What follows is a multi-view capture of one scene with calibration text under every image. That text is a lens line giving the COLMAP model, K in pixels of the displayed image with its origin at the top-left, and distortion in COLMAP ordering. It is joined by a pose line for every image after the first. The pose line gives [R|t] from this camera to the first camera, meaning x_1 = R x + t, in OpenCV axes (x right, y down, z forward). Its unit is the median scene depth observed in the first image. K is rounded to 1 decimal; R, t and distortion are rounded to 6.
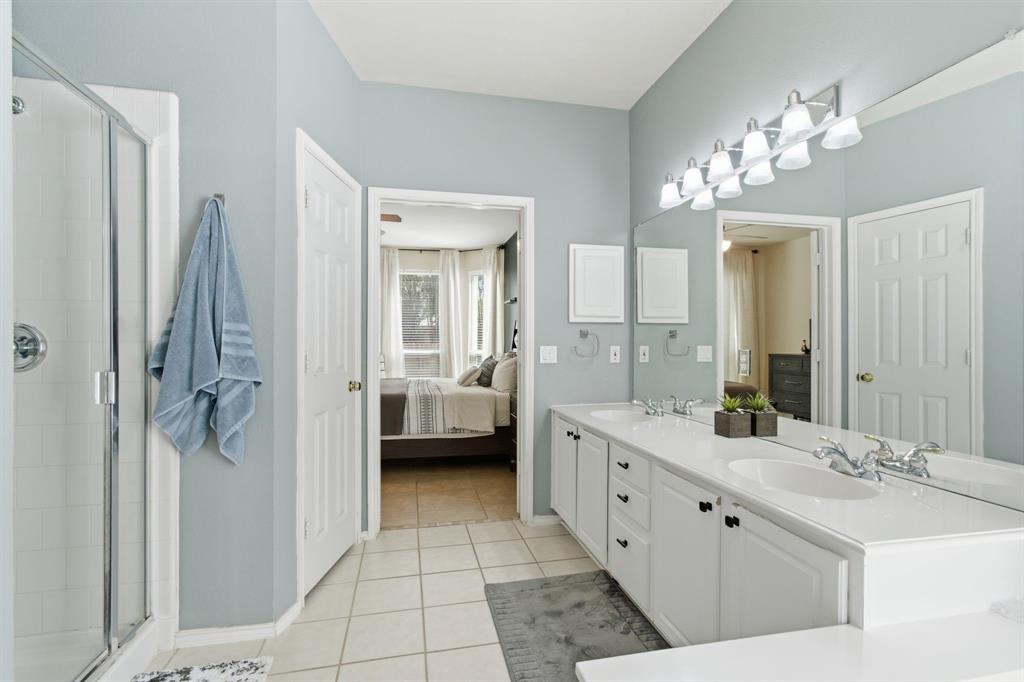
lens RADIAL K [[473.8, 0, 509.5], [0, 473.8, 343.6], [0, 0, 1]] dist [0.002864, 0.001124]
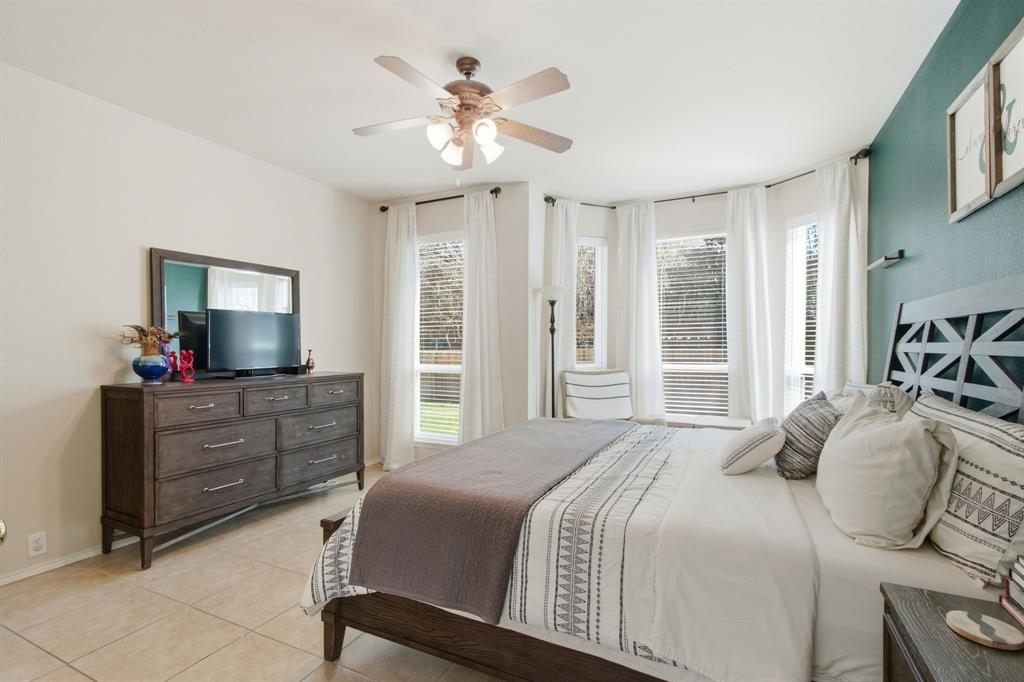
lens RADIAL K [[473.8, 0, 507.9], [0, 473.8, 346.7], [0, 0, 1]] dist [0.002864, 0.001124]
pose [[0.784988, 0.003382, -0.619502, 0.000163], [-0.002404, 0.999994, 0.002413, -0.014452], [0.619506, -0.000404, 0.784992, 0.563760]]
